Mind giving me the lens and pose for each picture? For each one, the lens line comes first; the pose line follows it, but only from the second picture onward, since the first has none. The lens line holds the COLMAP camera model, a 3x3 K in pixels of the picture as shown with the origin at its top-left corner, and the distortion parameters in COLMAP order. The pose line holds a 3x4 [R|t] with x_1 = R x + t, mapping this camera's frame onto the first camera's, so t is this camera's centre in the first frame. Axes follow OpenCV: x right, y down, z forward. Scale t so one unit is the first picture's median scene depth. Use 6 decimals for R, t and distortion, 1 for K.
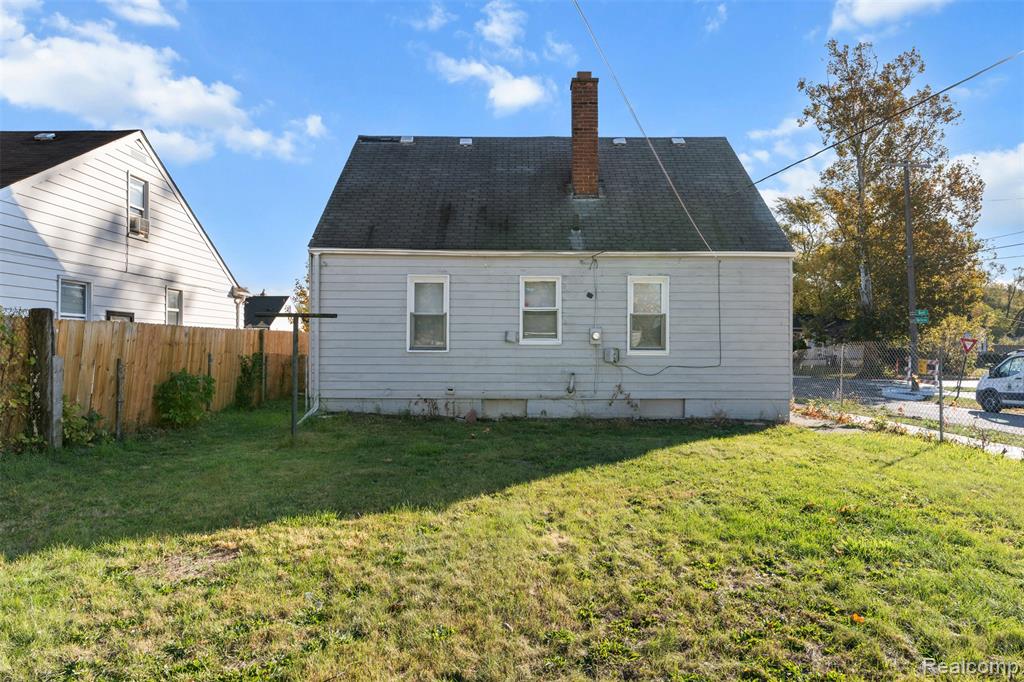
lens RADIAL K [[605.6, 0, 514.9], [0, 605.6, 339.9], [0, 0, 1]] dist [0.007934, 0.000058]
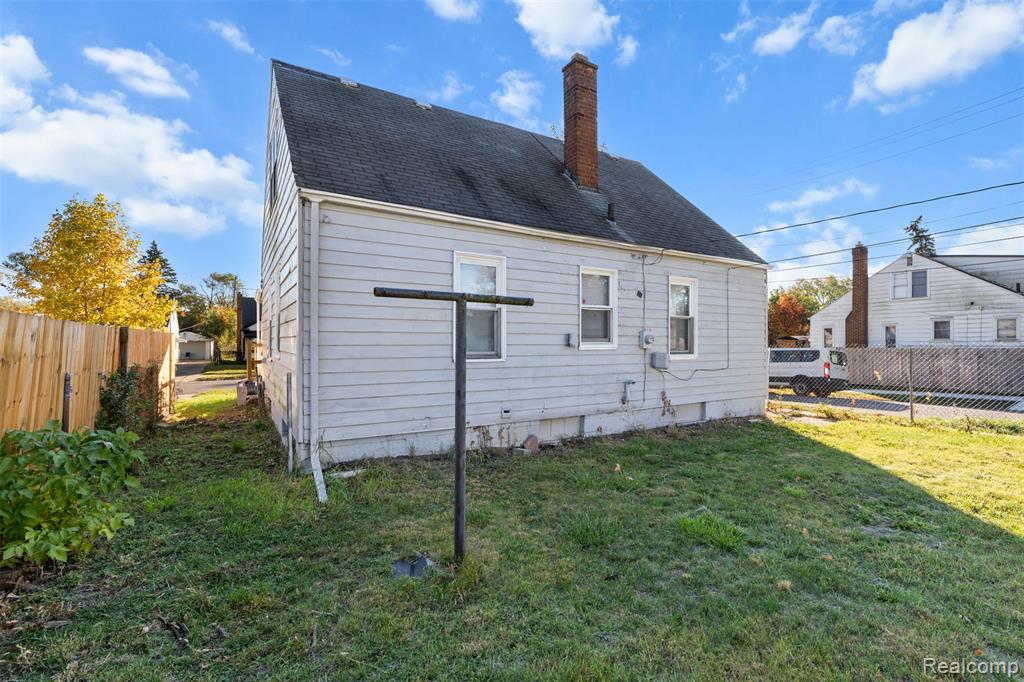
lens RADIAL K [[460.1, 0, 511.7], [0, 460.1, 342.8], [0, 0, 1]] dist [0.000742, 0.000903]
pose [[0.856542, -0.002247, 0.516073, -0.391714], [-0.000563, 0.999986, 0.005289, -0.004940], [-0.516078, -0.004821, 0.856528, 0.512414]]
